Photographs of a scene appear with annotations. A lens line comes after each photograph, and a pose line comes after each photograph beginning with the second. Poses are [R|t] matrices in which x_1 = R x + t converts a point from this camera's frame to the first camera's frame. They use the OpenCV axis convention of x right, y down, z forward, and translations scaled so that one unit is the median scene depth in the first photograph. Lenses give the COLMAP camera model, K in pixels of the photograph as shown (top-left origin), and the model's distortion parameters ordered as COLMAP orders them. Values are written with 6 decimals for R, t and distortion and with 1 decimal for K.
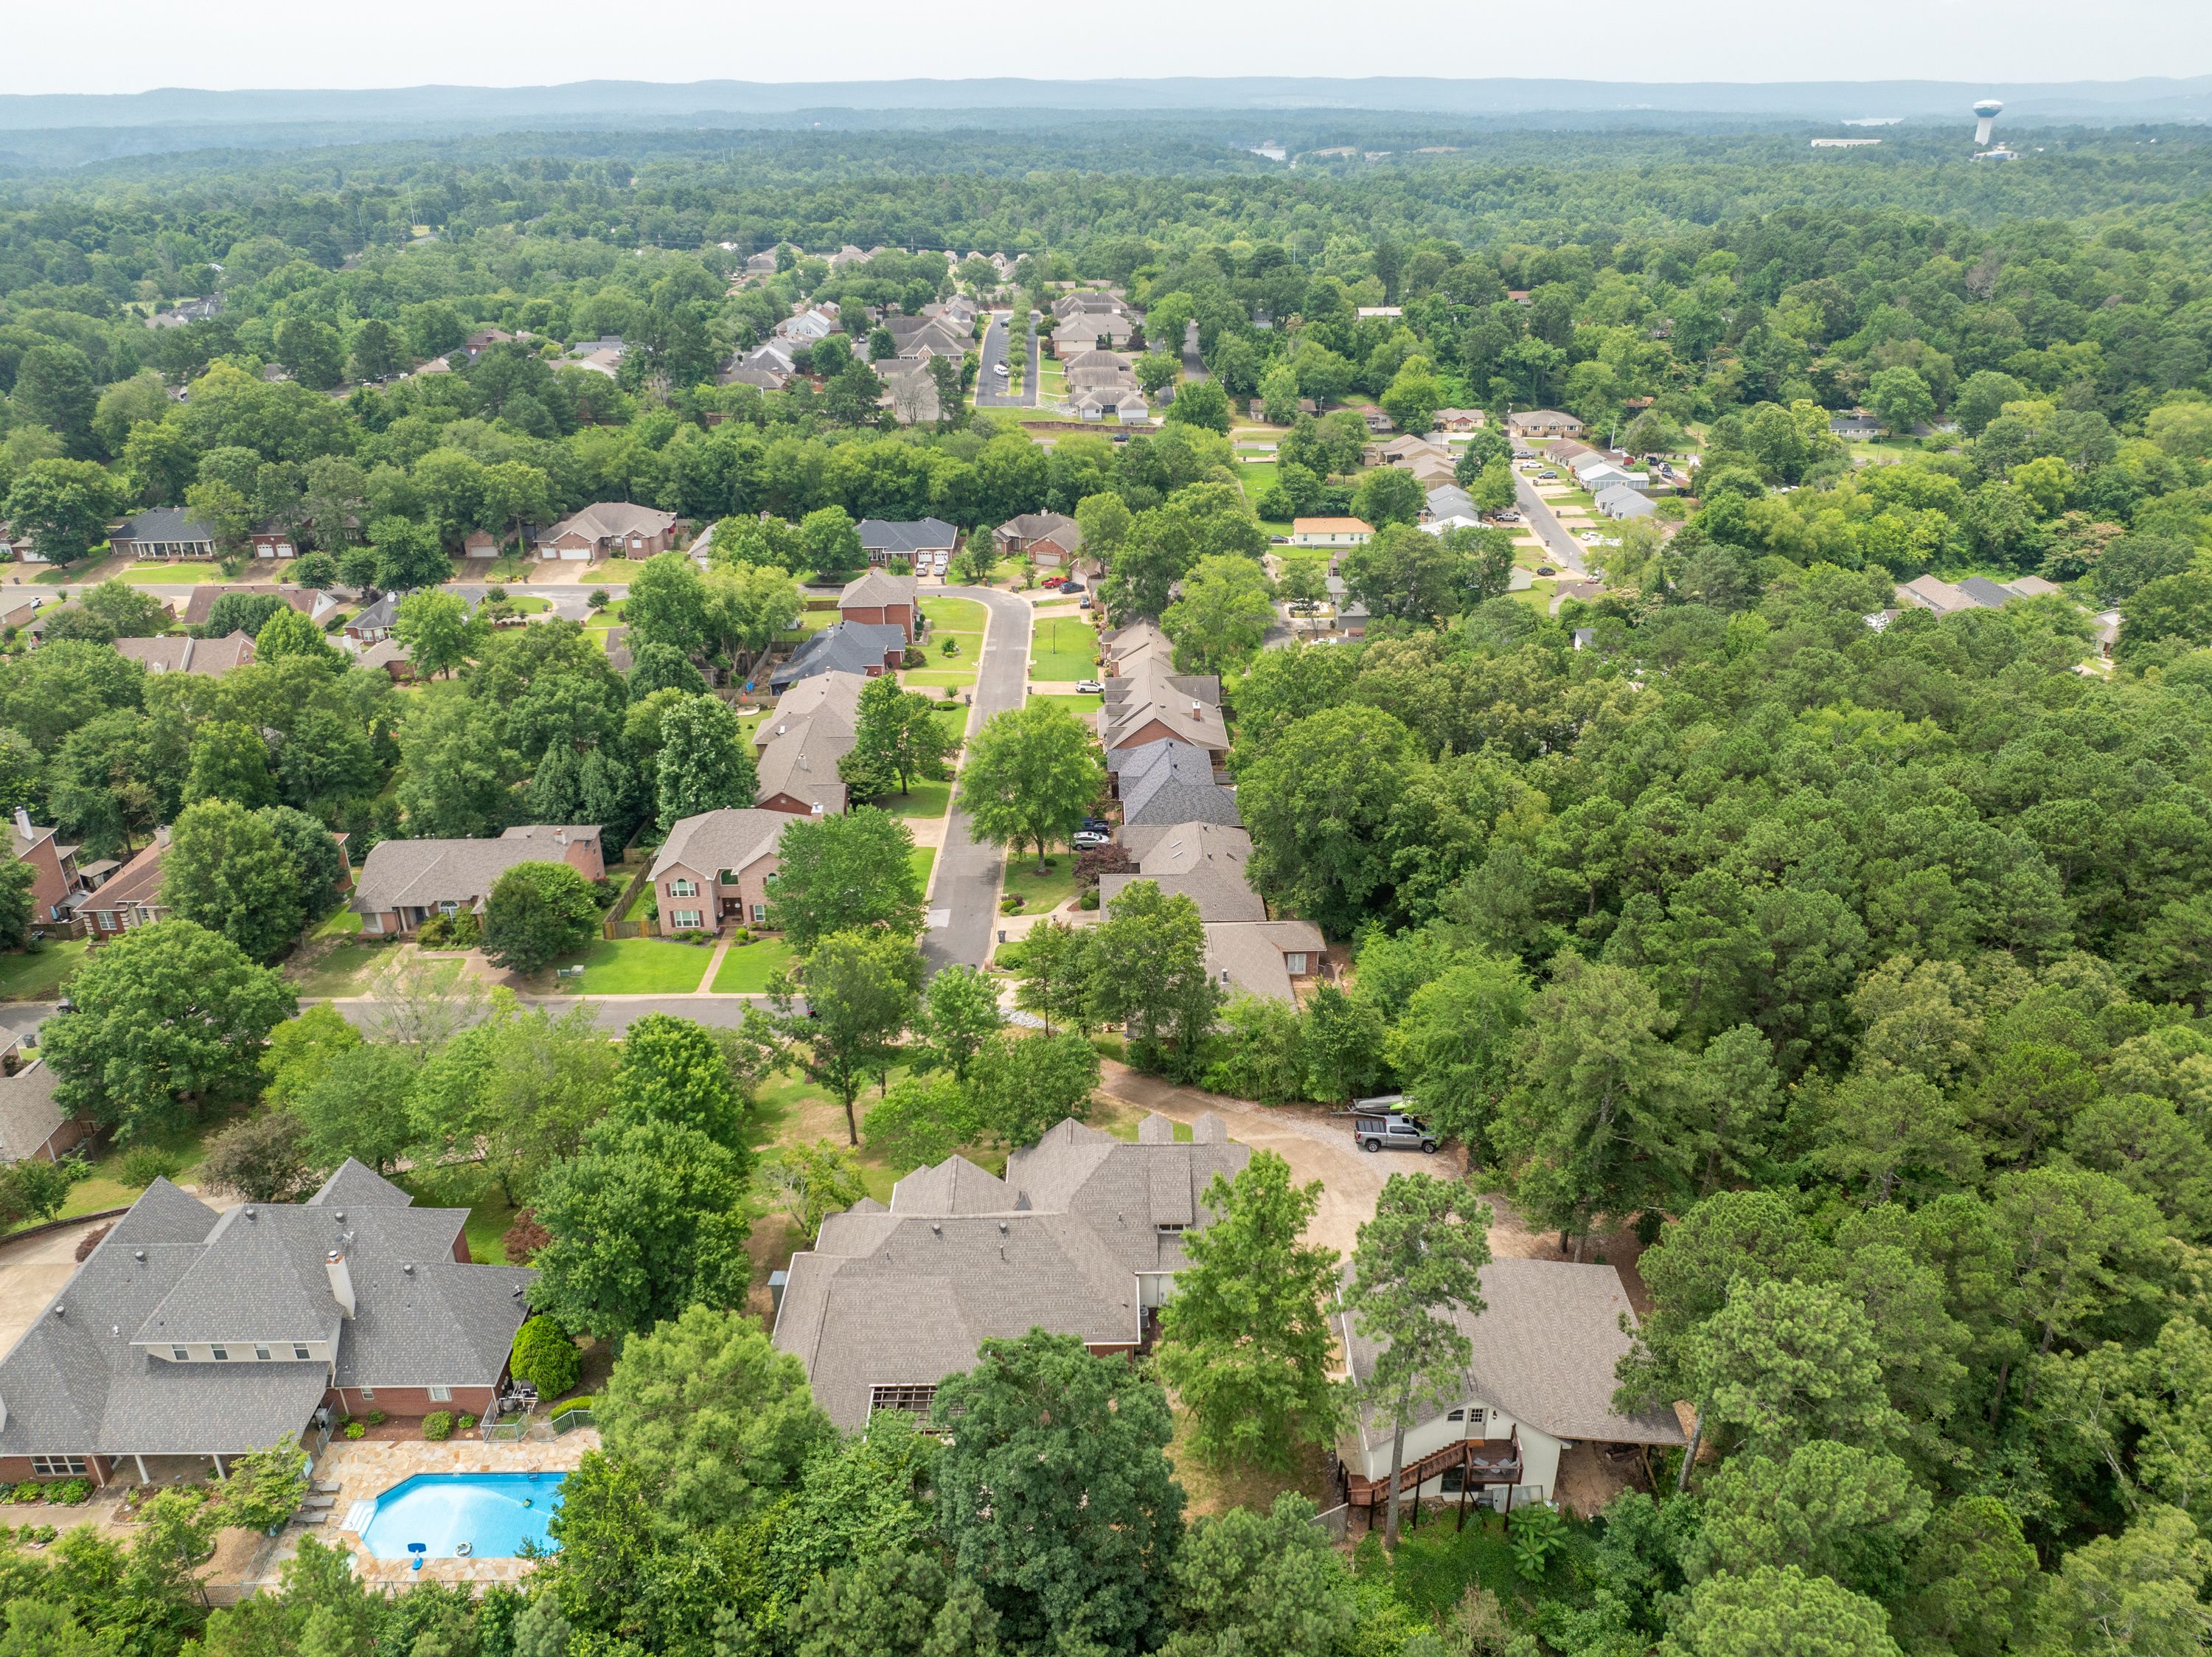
lens RADIAL K [[1597.9, 0, 1106.0], [0, 1597.9, 828.5], [0, 0, 1]] dist [-0.014149, -0.065405]
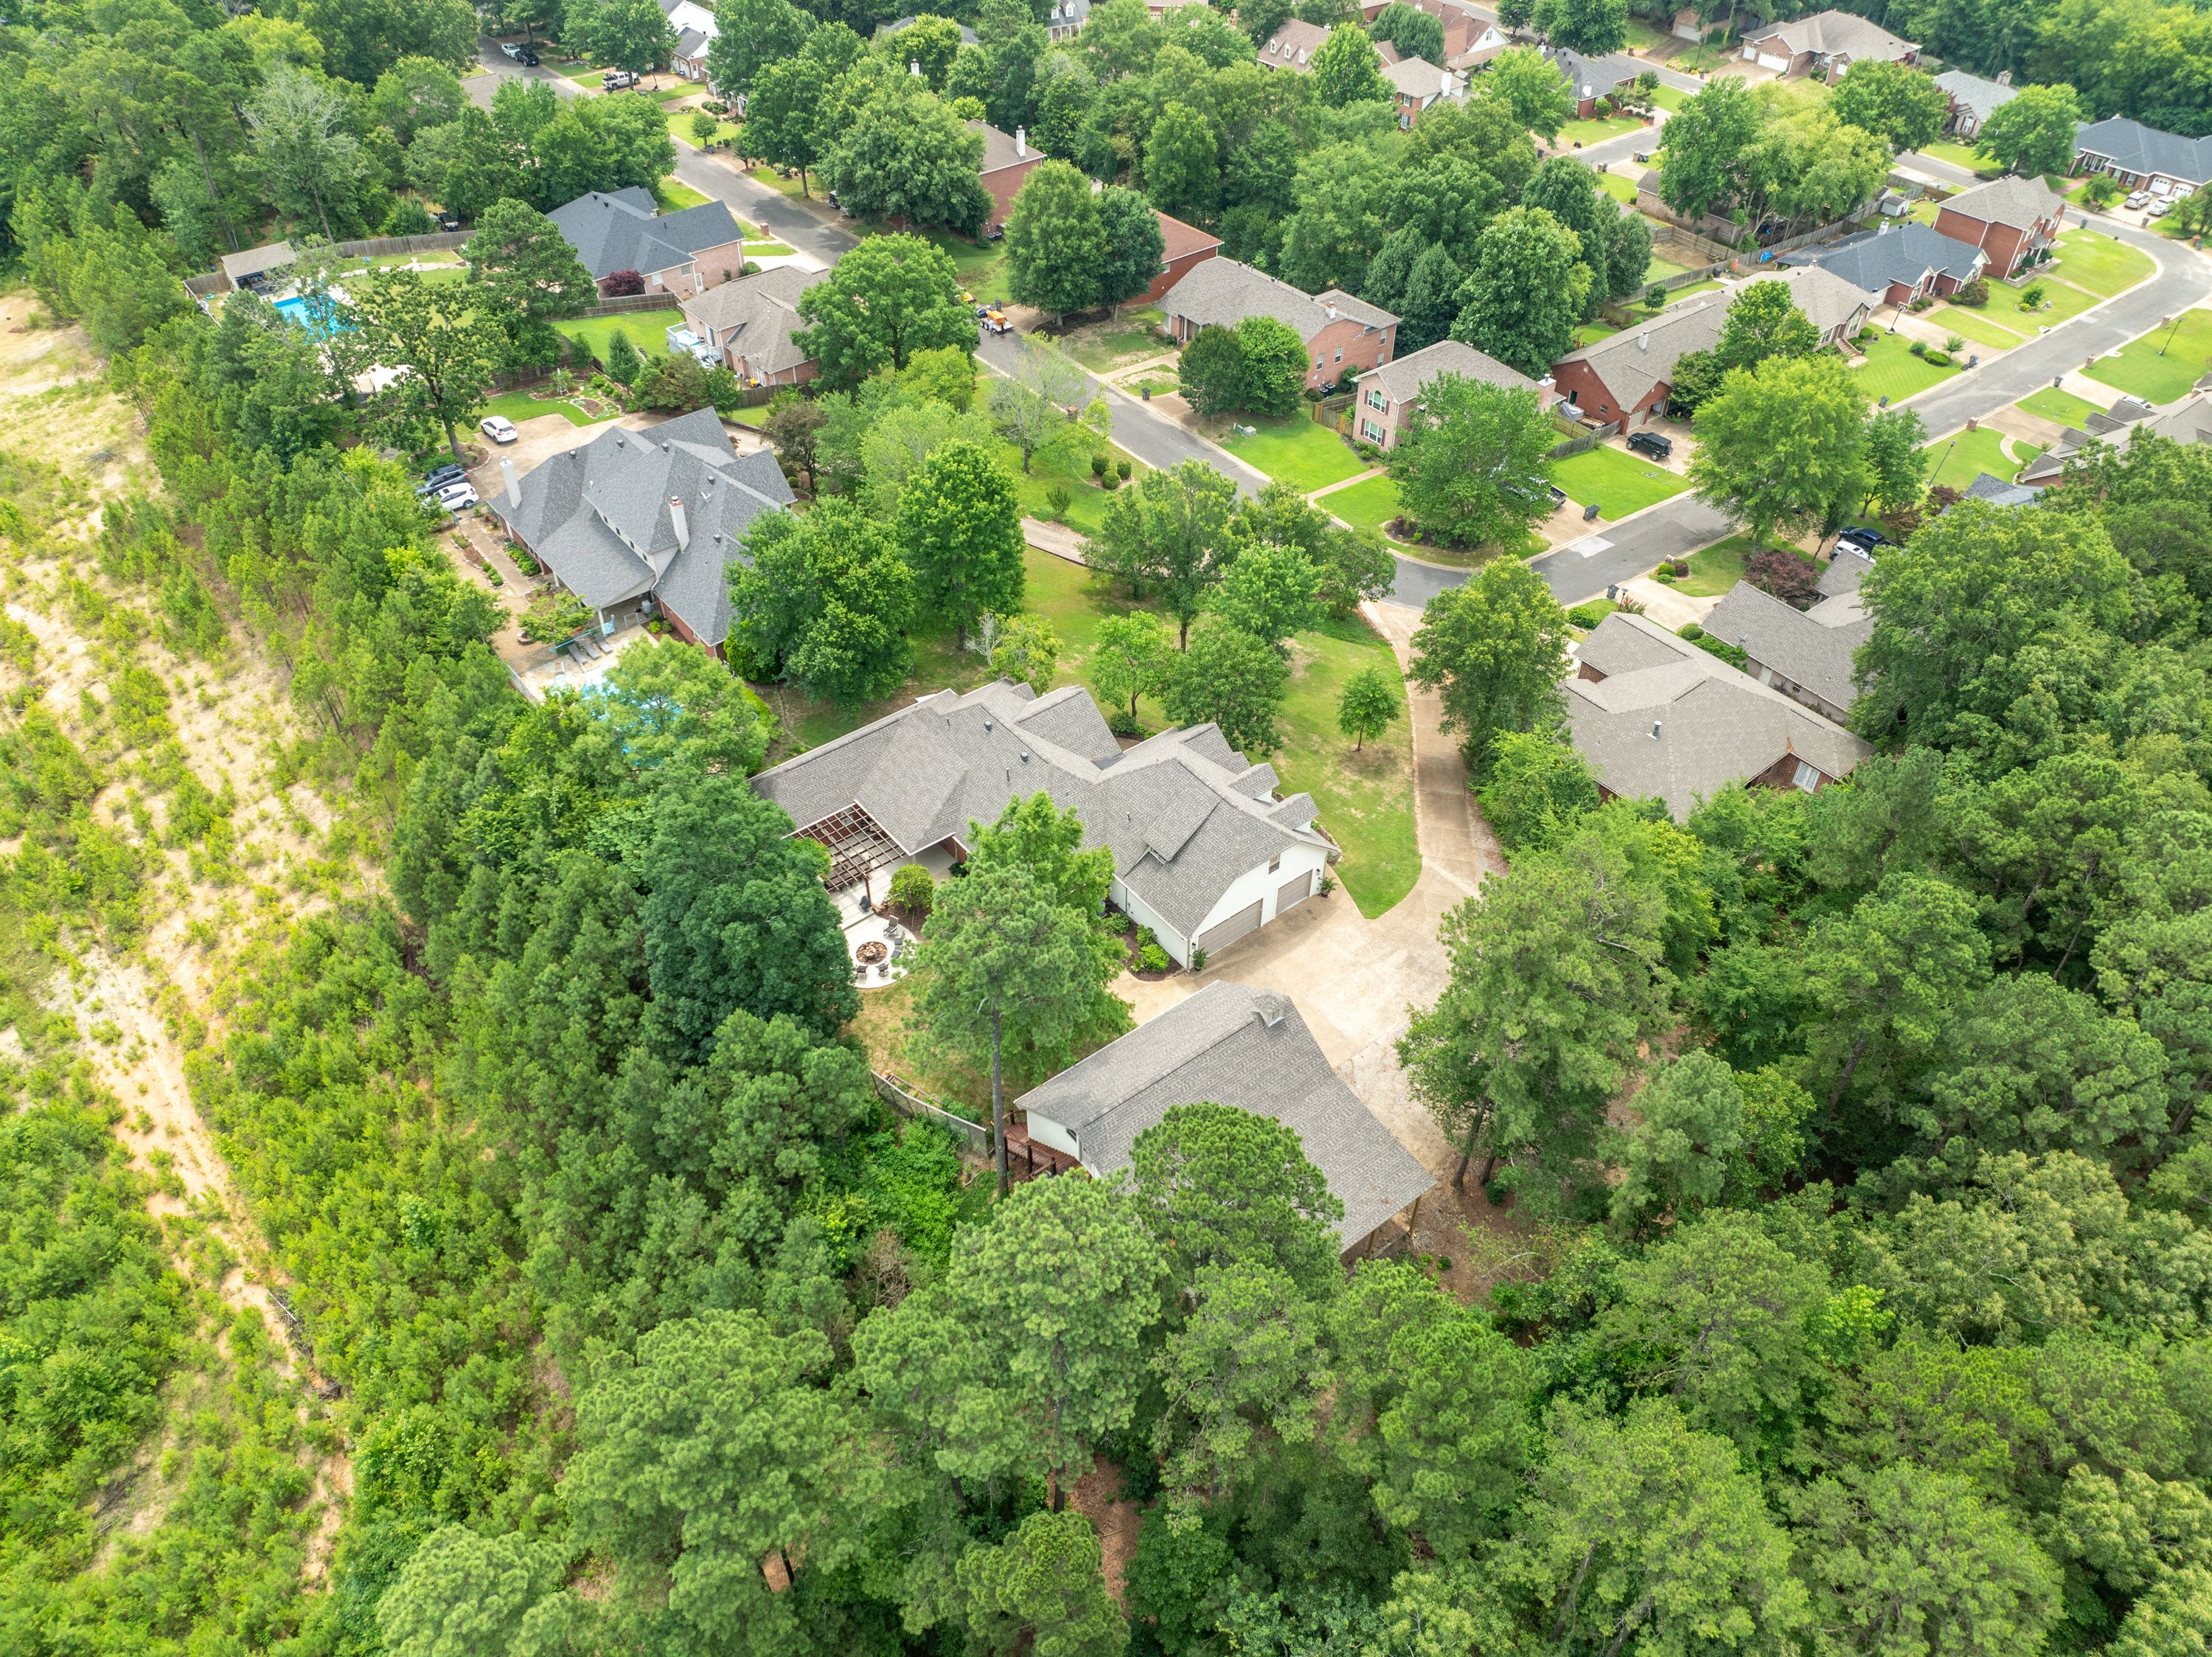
lens RADIAL K [[1513.7, 0, 1106.0], [0, 1513.7, 828.5], [0, 0, 1]] dist [-0.024429, 0.005319]
pose [[0.606321, 0.553462, -0.571012, 0.290087], [-0.348476, 0.830361, 0.434816, -0.083255], [0.714800, -0.064654, 0.696333, 0.178195]]
